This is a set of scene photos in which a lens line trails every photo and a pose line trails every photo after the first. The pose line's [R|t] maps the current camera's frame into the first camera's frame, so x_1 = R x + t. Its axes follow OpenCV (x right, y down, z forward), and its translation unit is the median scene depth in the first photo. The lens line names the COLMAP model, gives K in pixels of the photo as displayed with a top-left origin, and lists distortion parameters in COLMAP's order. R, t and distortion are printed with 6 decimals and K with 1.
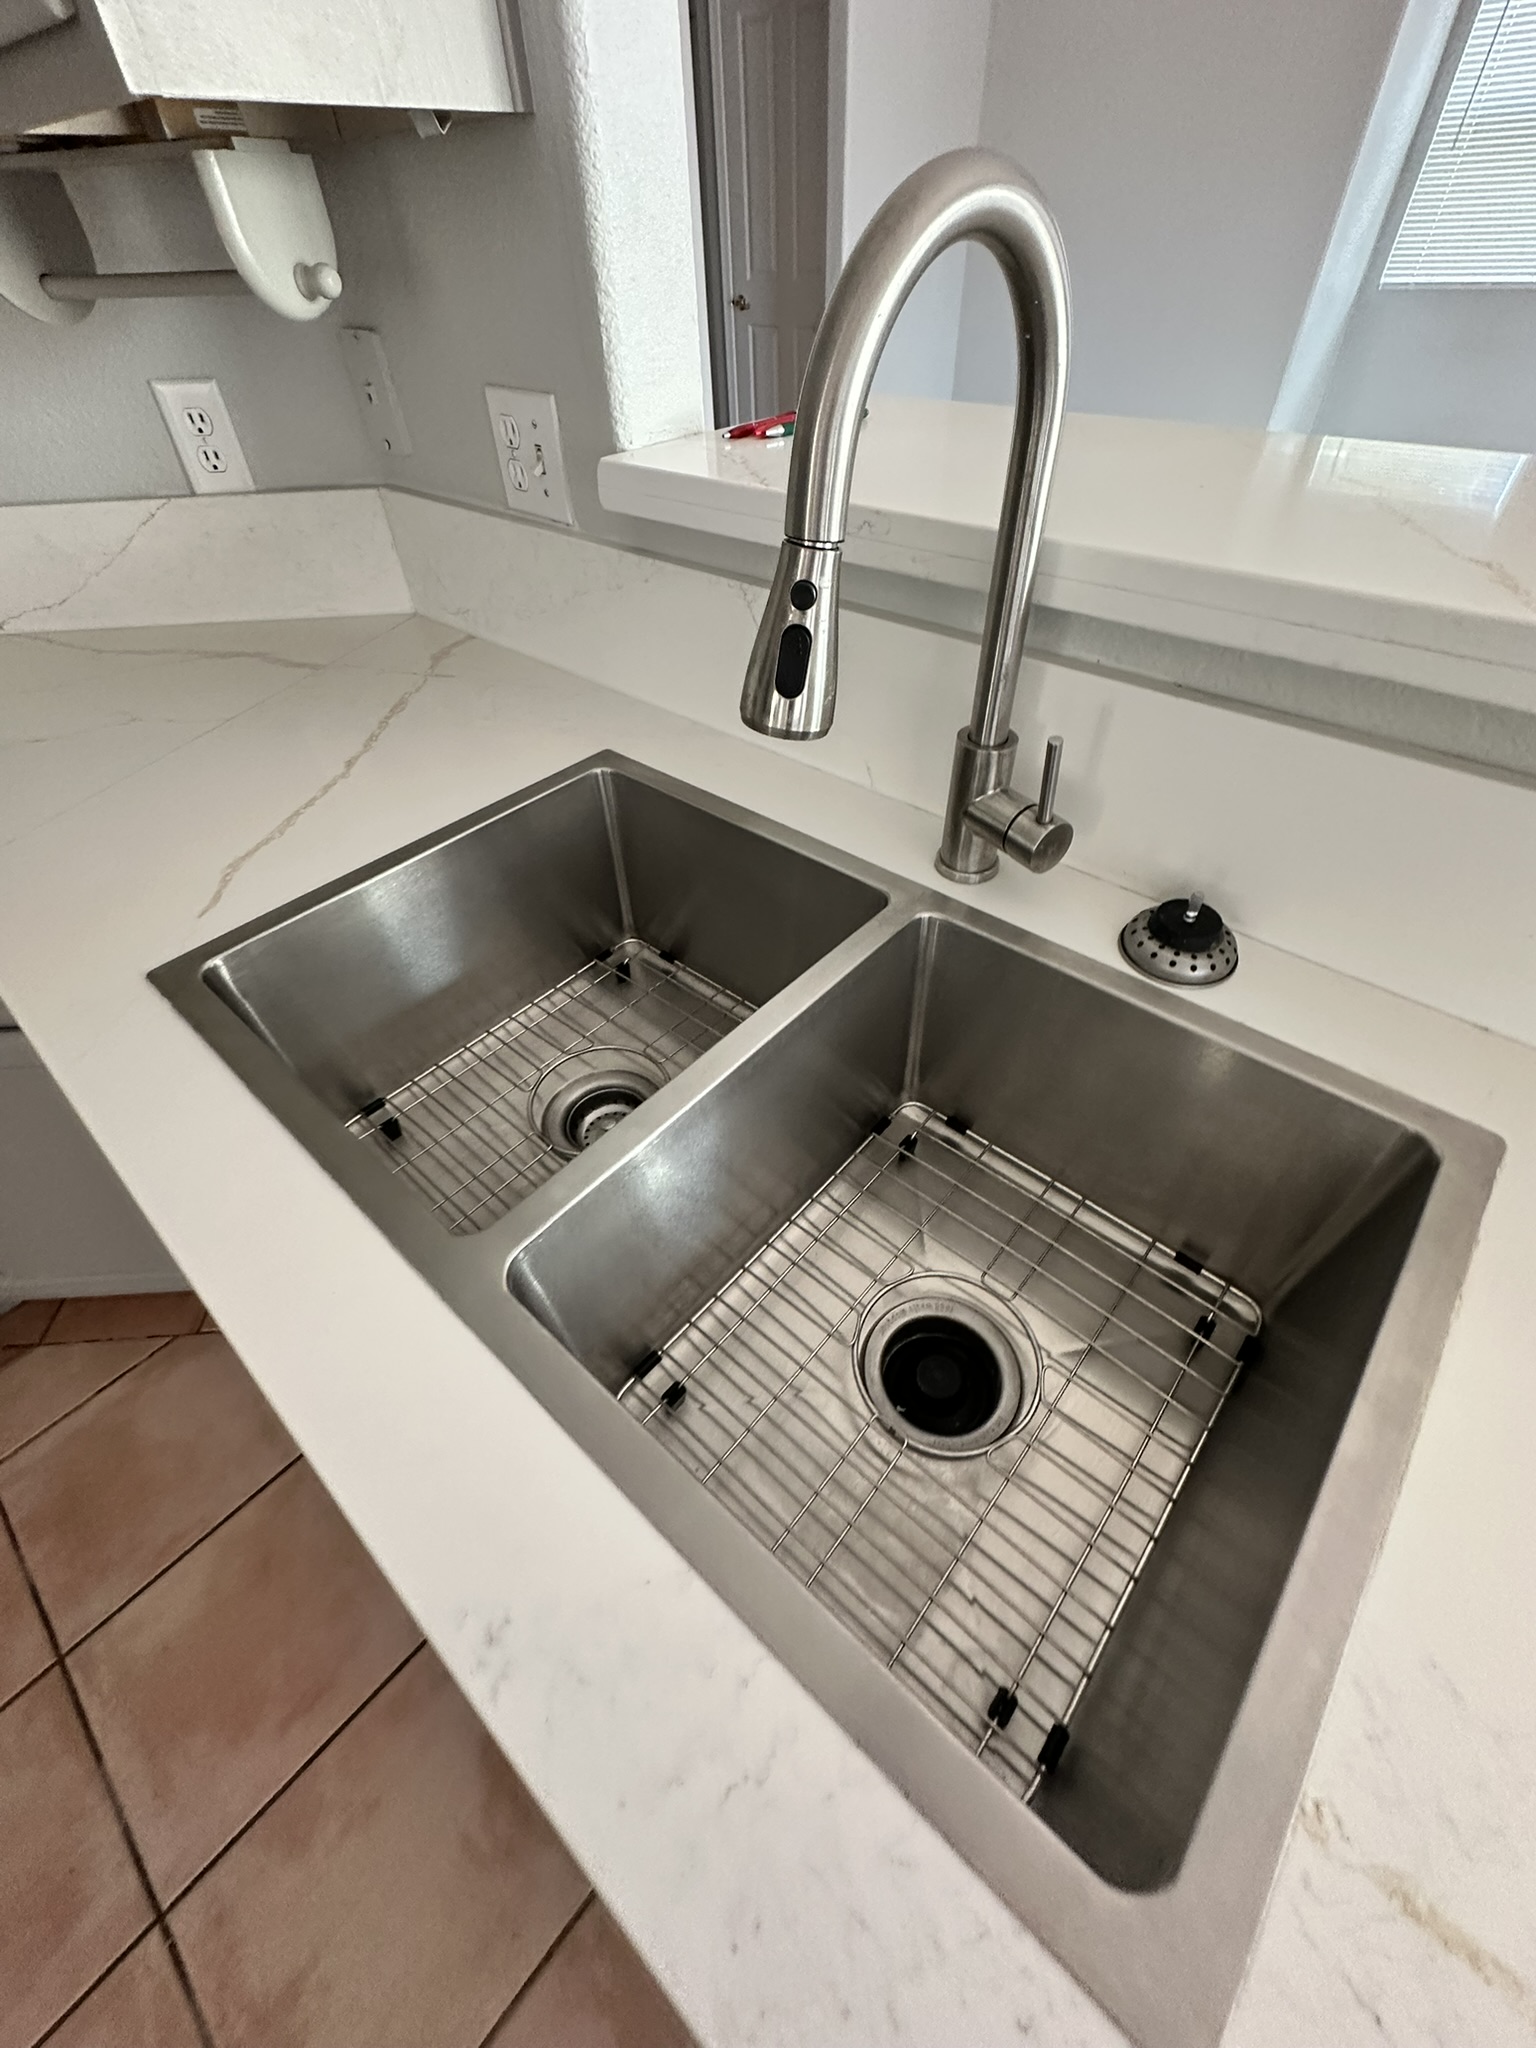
lens RADIAL K [[790.7, 0, 760.2], [0, 790.7, 1045.4], [0, 0, 1]] dist [-0.022838, -0.000196]
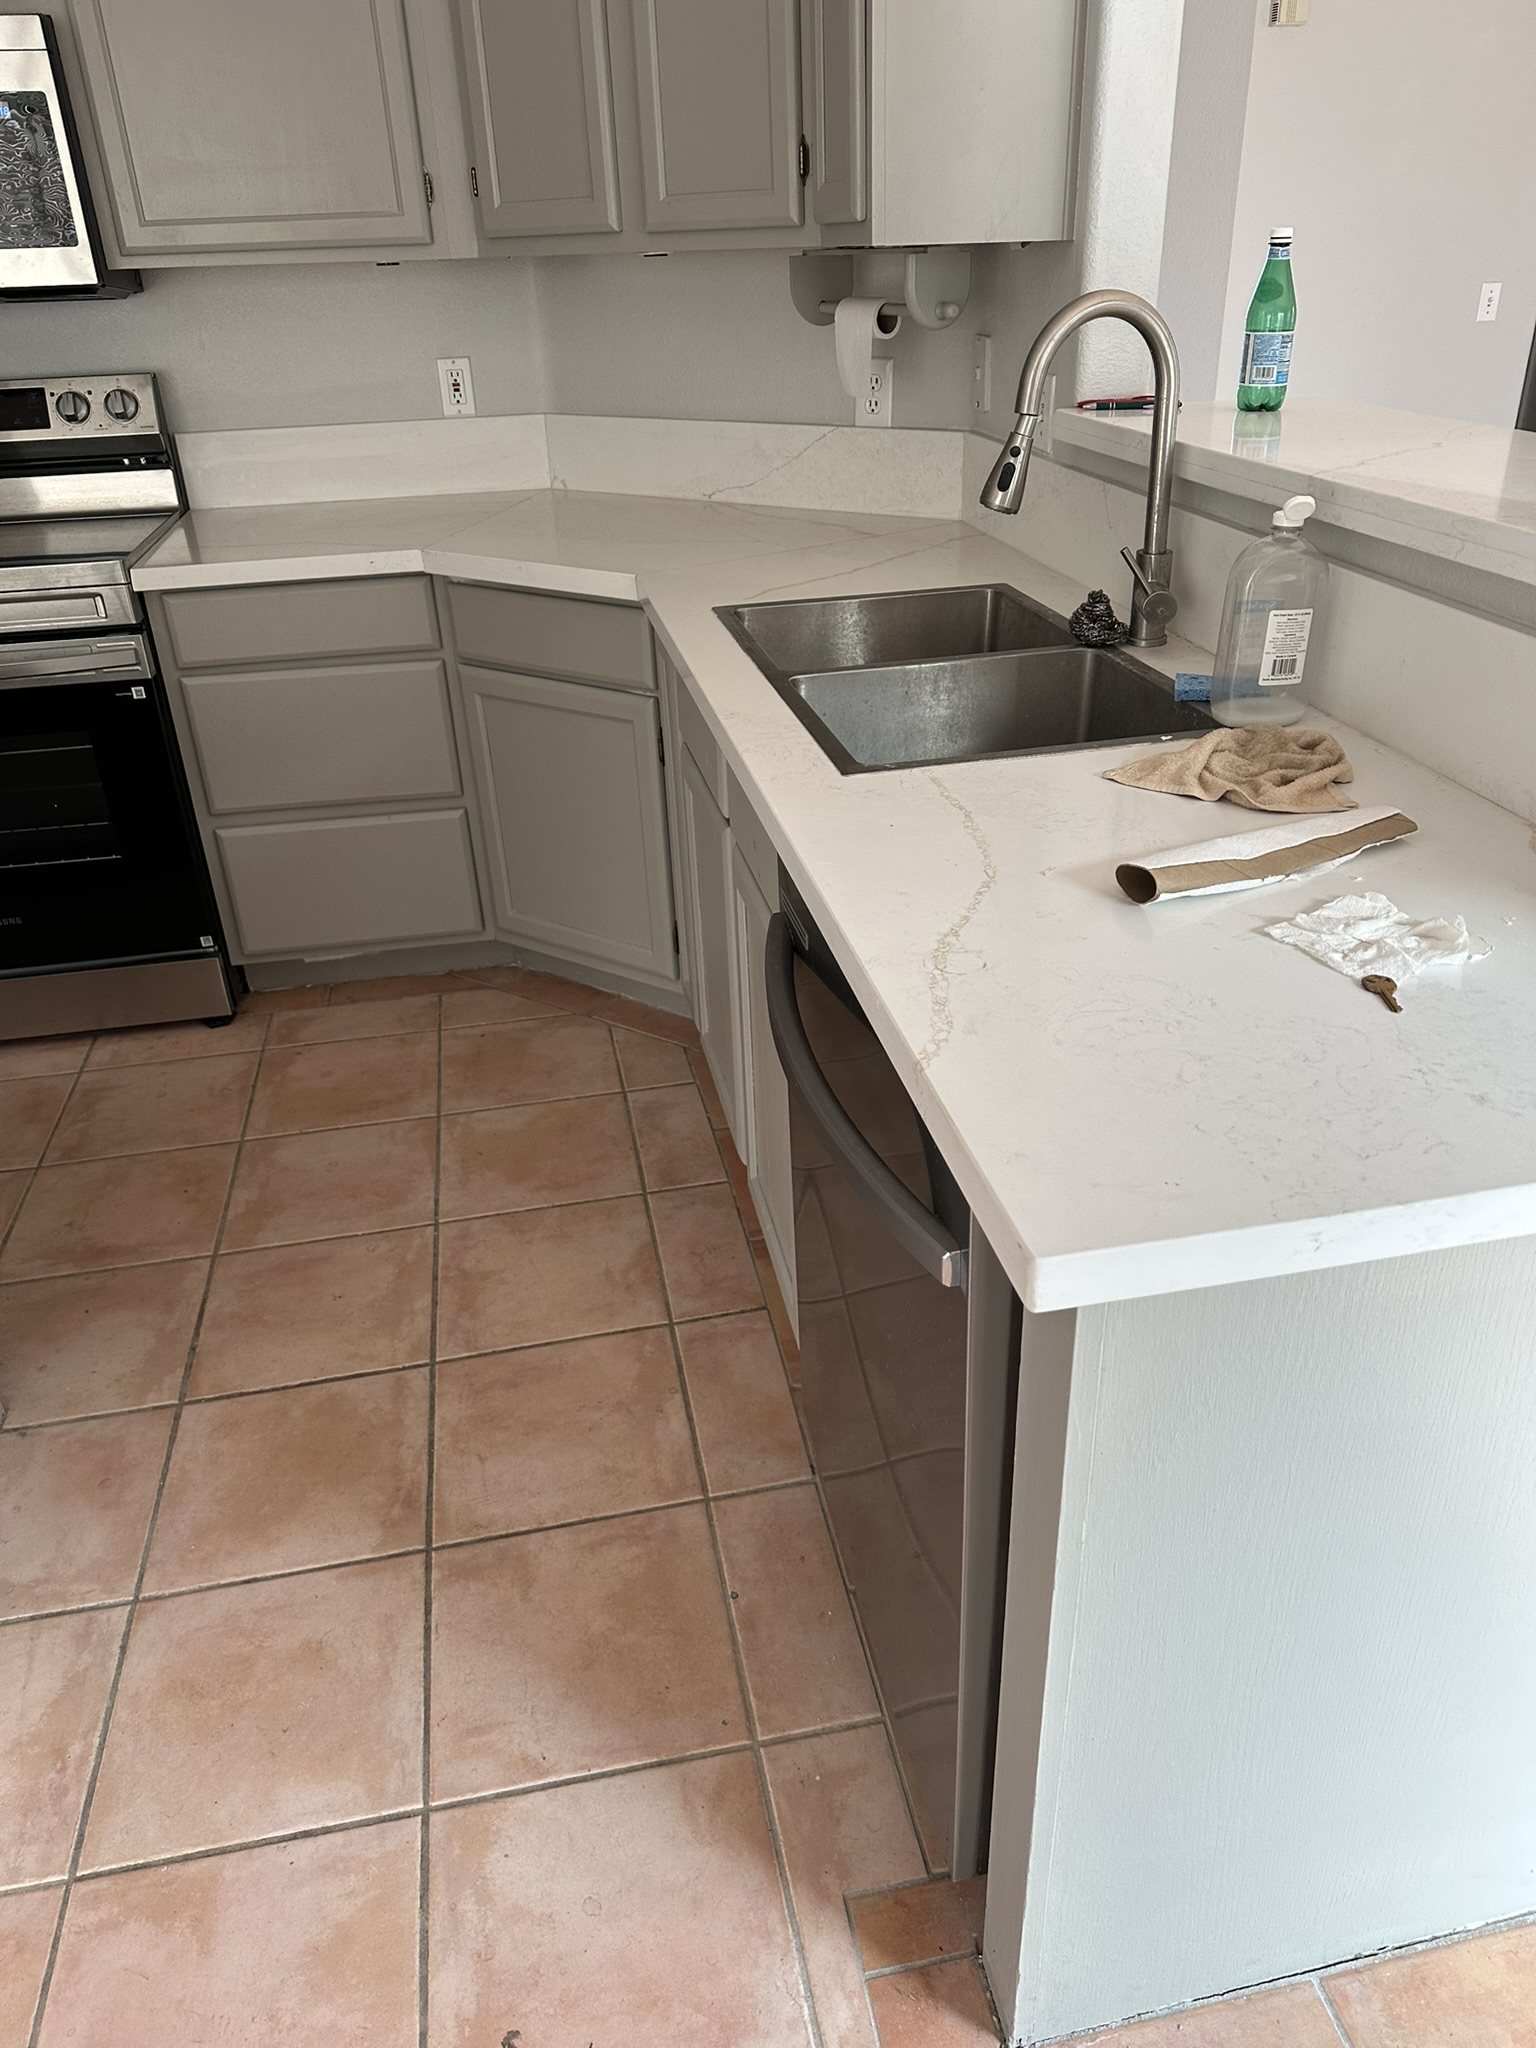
lens RADIAL K [[1439.3, 0, 768.0], [0, 1439.3, 1024.0], [0, 0, 1]] dist [0.107335, -0.176340]
pose [[0.796357, 0.270779, -0.540827, 1.569178], [-0.410869, 0.898388, -0.155196, 1.338311], [0.443849, 0.345800, 0.826692, -1.615174]]
